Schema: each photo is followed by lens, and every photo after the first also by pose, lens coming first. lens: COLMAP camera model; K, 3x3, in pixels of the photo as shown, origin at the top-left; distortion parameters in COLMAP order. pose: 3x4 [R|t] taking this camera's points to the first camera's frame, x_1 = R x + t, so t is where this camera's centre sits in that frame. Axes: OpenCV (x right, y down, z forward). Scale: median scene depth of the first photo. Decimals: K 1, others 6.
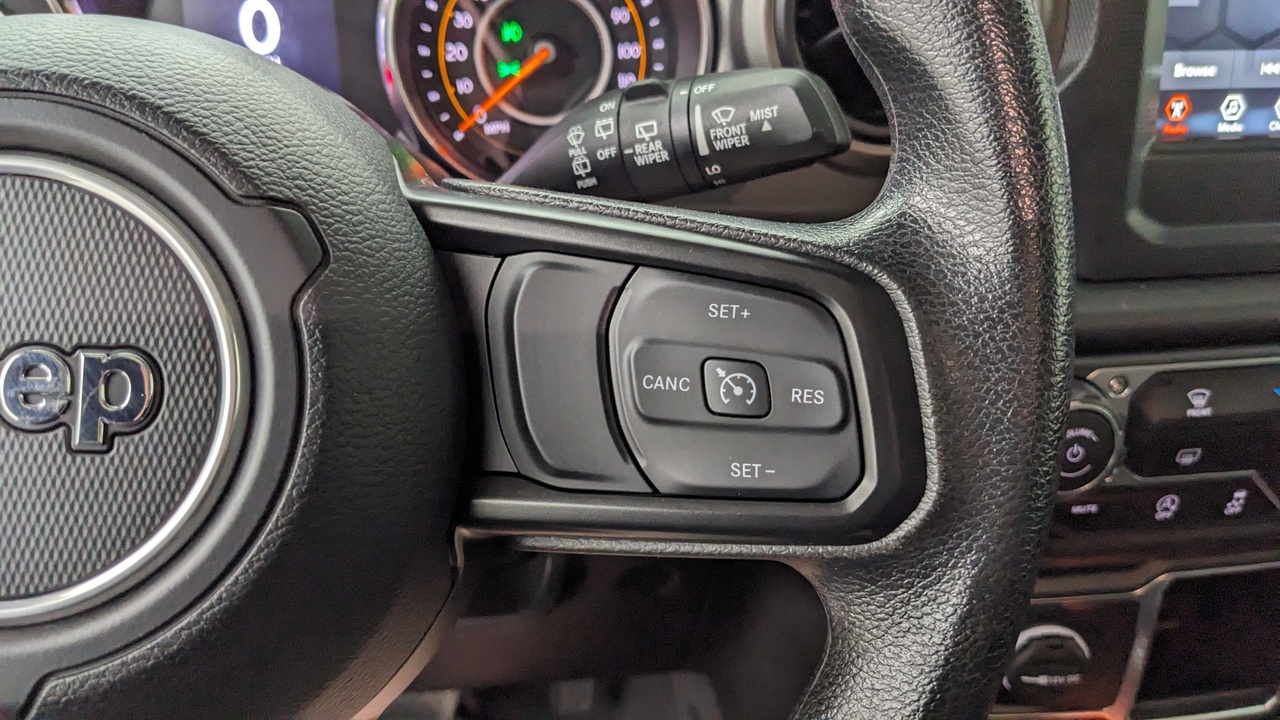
lens RADIAL K [[1035.0, 0, 651.3], [0, 1035.0, 353.4], [0, 0, 1]] dist [0.034096, -0.073488]
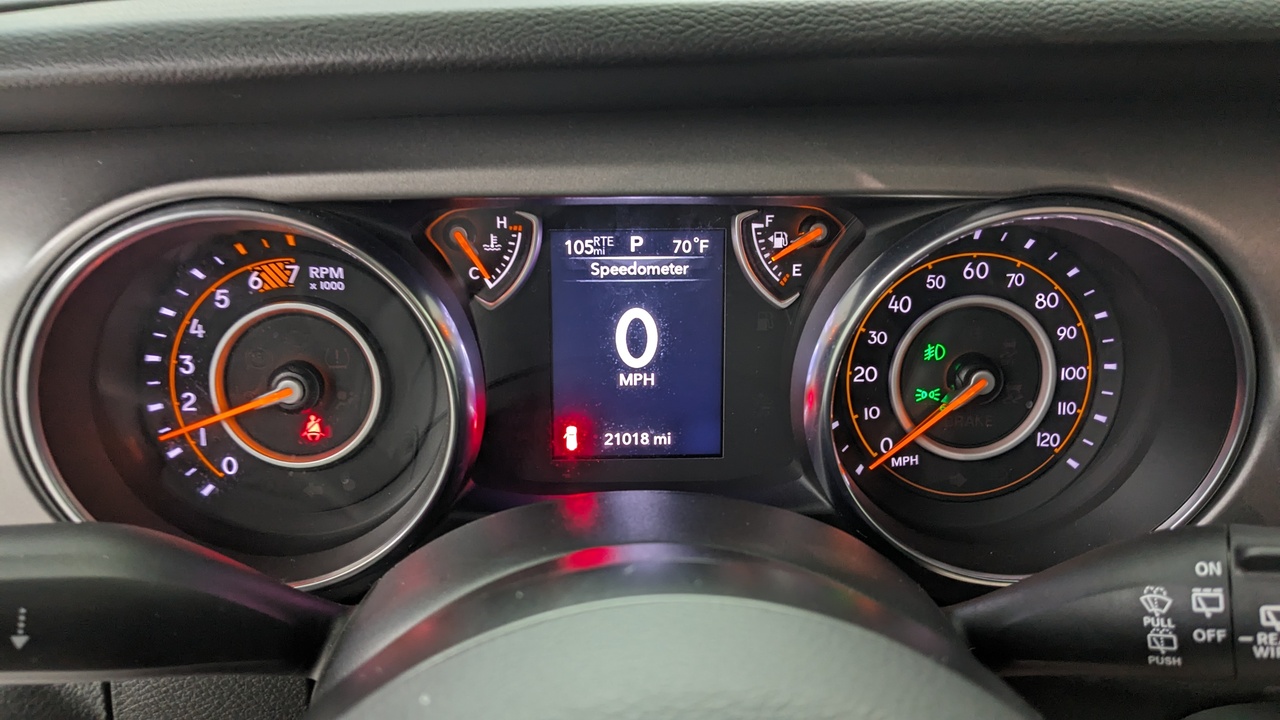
lens RADIAL K [[1035.0, 0, 630.5], [0, 1035.0, 363.1], [0, 0, 1]] dist [0.034096, -0.073488]
pose [[0.992021, 0.039112, -0.119850, -0.293546], [-0.046616, 0.997081, -0.060463, -0.255236], [0.117136, 0.065568, 0.990949, 0.163972]]
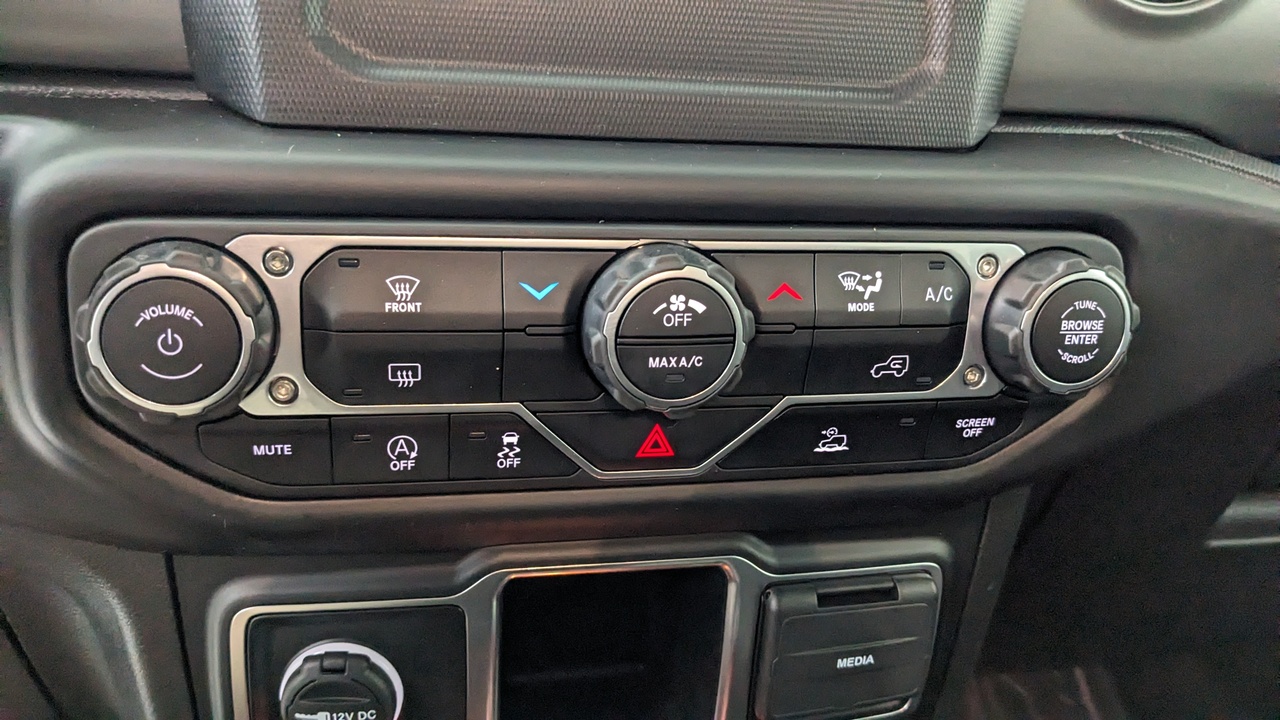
lens RADIAL K [[1027.6, 0, 641.1], [0, 1027.6, 368.5], [0, 0, 1]] dist [0.034945, 0.001968]
pose [[0.995720, 0.033254, 0.086233, 0.620851], [-0.024367, 0.994472, -0.102134, 0.164817], [-0.089153, 0.099595, 0.991026, 0.279952]]
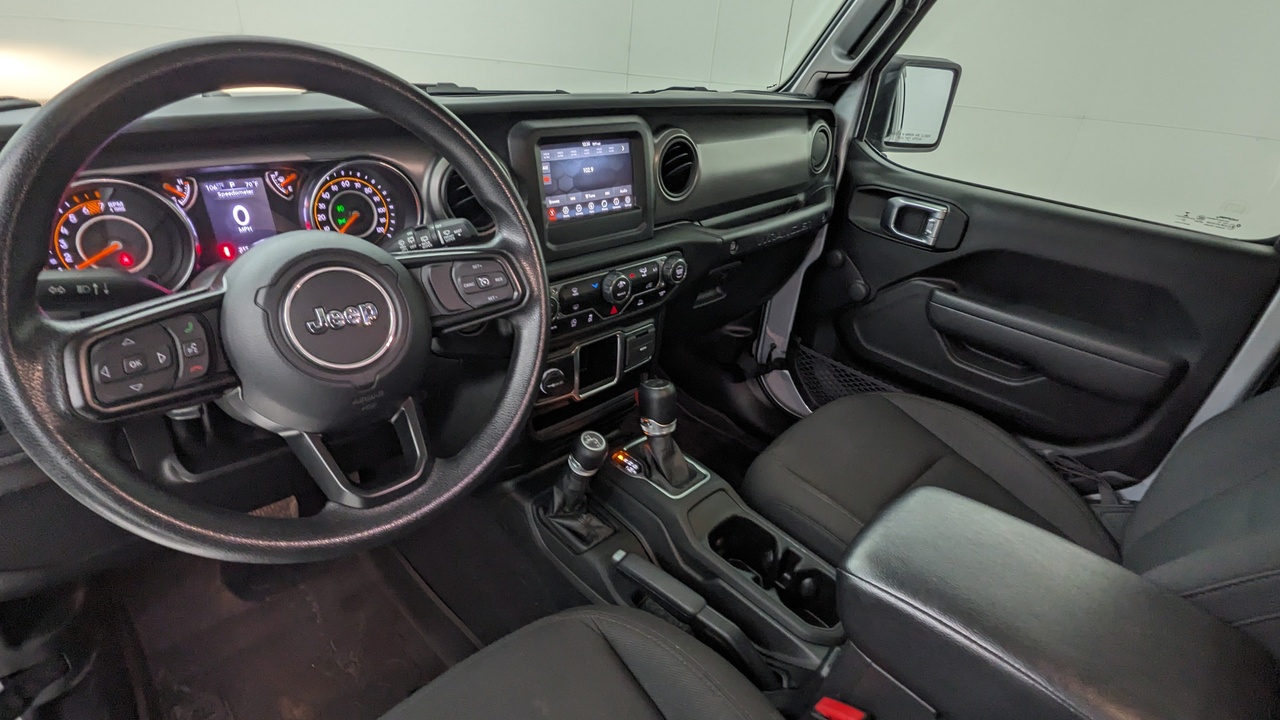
lens RADIAL K [[608.8, 0, 643.6], [0, 608.8, 366.9], [0, 0, 1]] dist [-0.003739, 0.000061]
pose [[0.814011, -0.238454, 0.529647, -0.478839], [0.203692, 0.971130, 0.124163, 0.086756], [-0.543963, 0.006815, 0.839081, -0.935872]]
